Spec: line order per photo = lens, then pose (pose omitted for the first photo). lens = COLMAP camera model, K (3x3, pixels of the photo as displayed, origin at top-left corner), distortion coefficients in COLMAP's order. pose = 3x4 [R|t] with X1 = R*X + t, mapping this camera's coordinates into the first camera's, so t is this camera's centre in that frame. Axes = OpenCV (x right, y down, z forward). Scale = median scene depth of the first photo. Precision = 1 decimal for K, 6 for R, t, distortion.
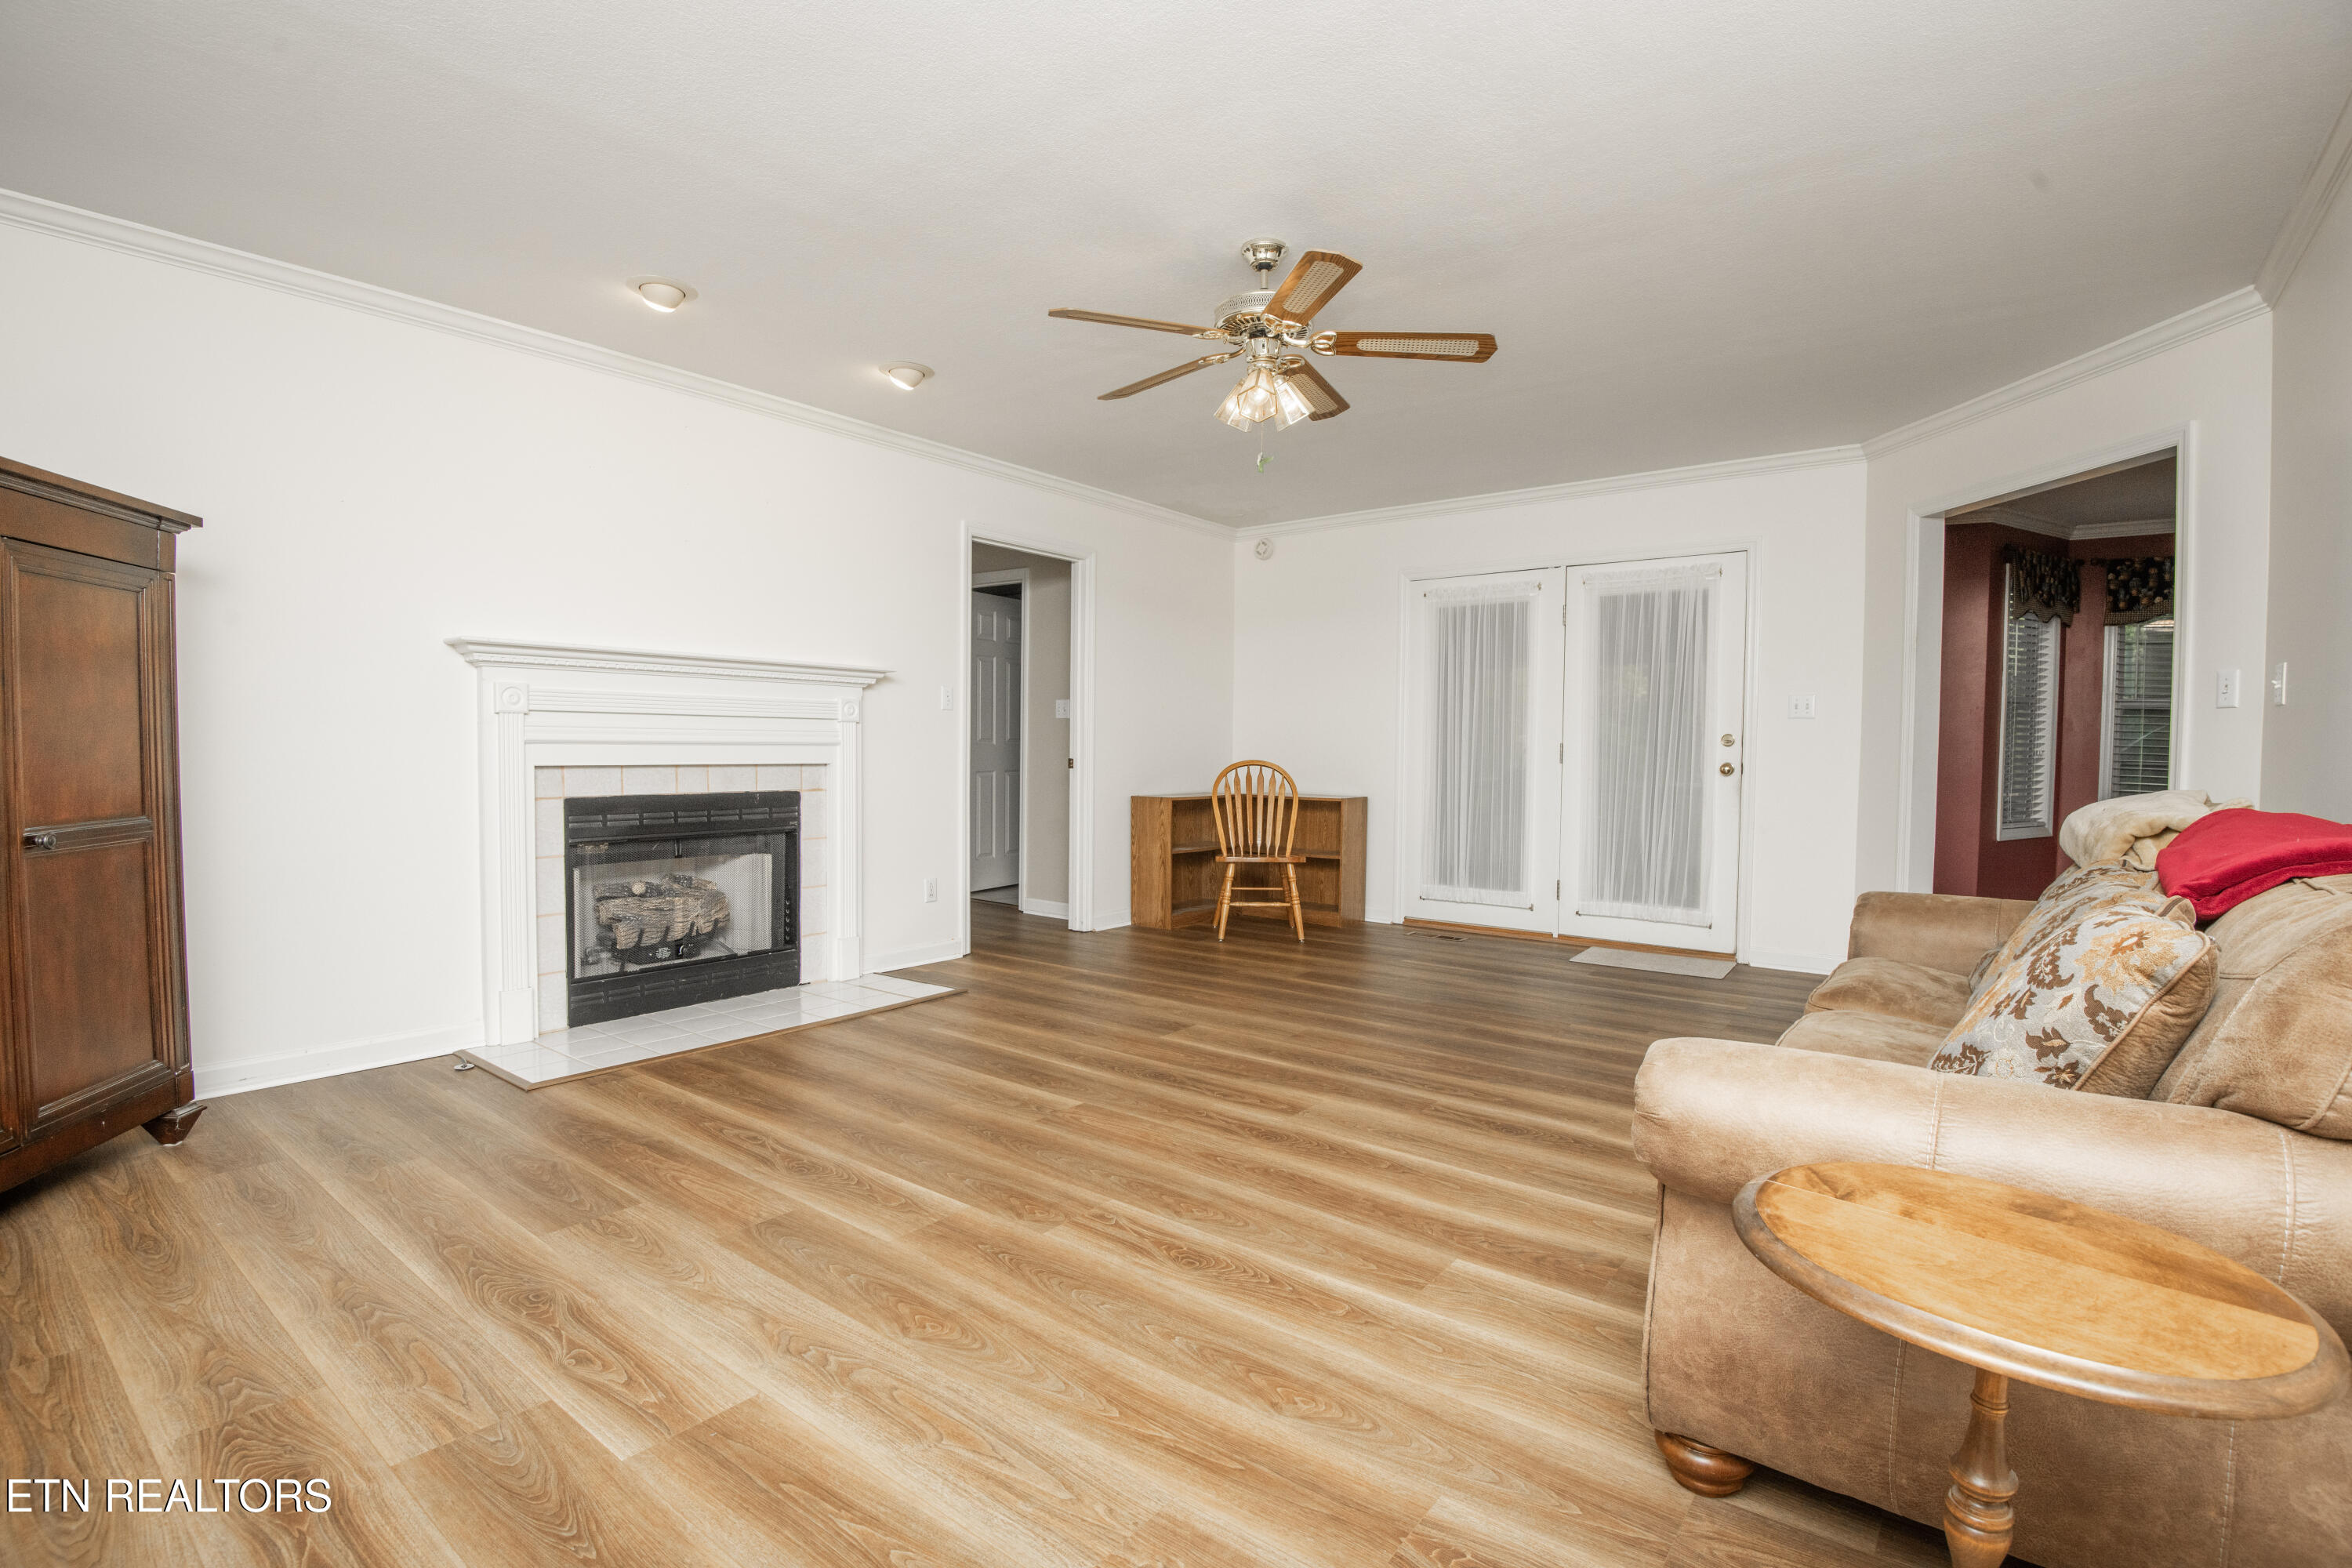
lens RADIAL K [[1084.5, 0, 1185.2], [0, 1084.5, 783.6], [0, 0, 1]] dist [-0.001975, -0.020368]
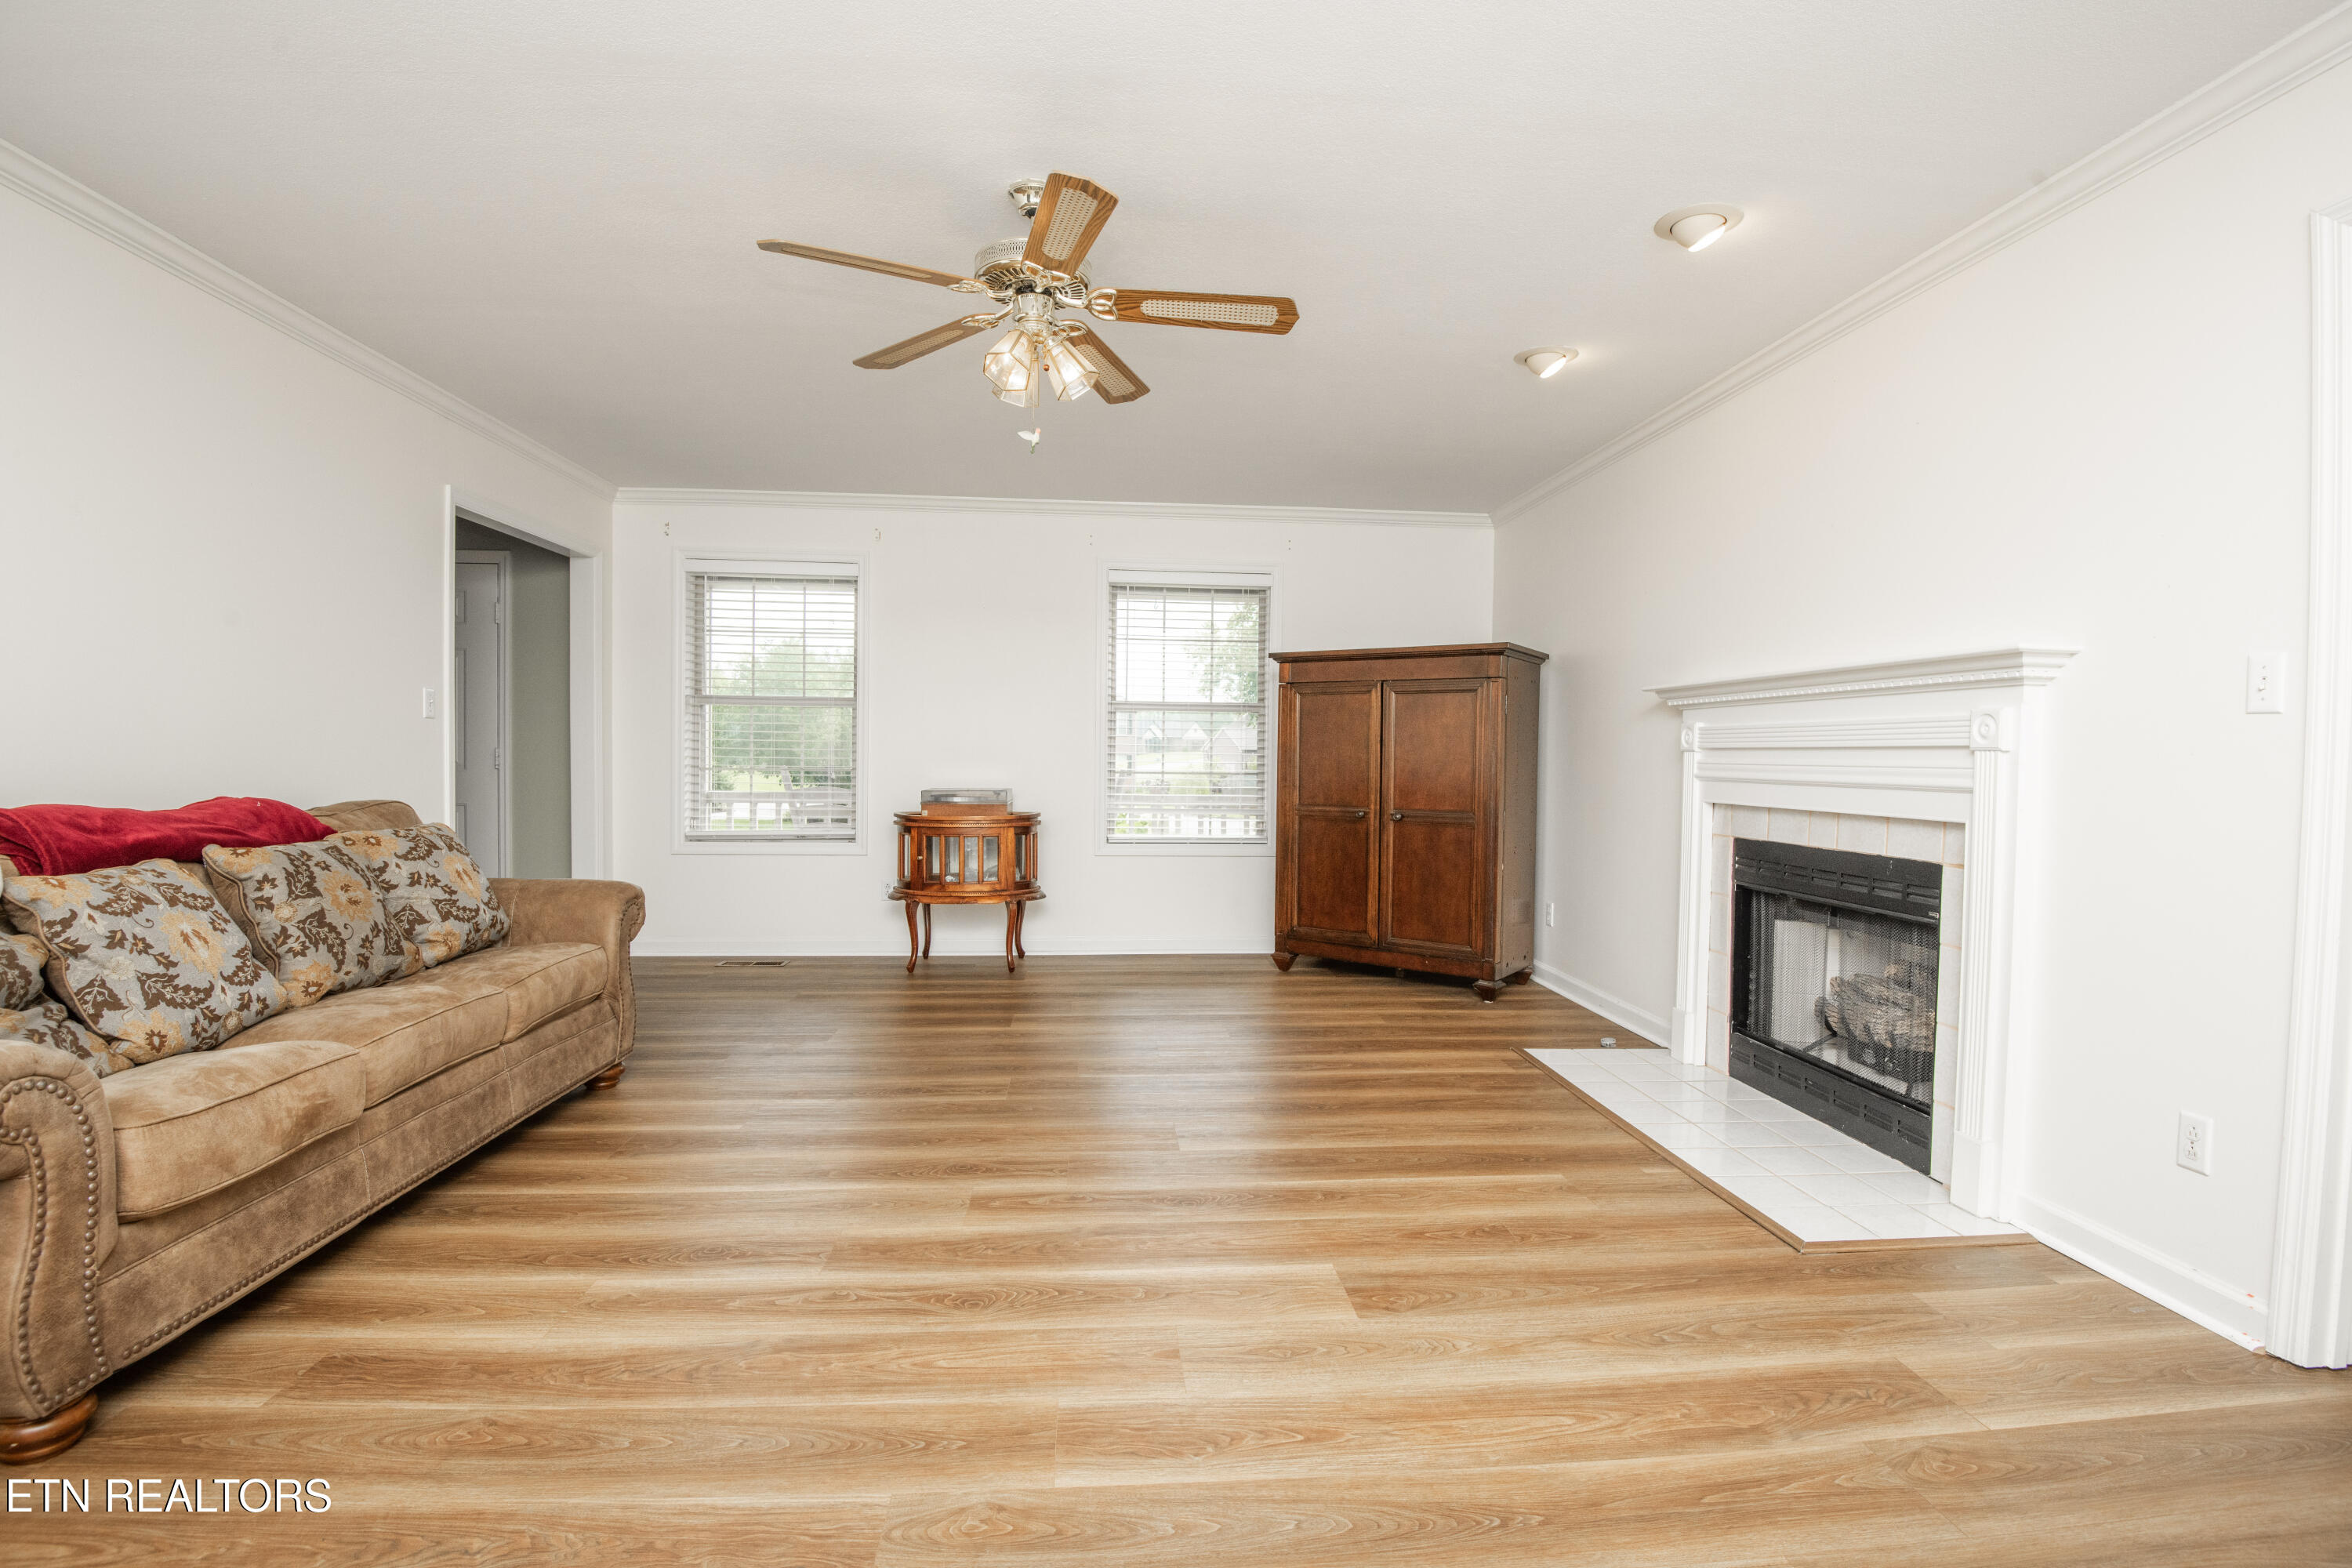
lens RADIAL K [[1084.5, 0, 1185.2], [0, 1084.5, 783.6], [0, 0, 1]] dist [-0.001975, -0.020368]
pose [[-0.738051, -0.002496, -0.674741, 0.480192], [-0.044568, 0.997990, 0.045057, -0.060532], [0.673272, 0.063326, -0.736678, 1.488657]]
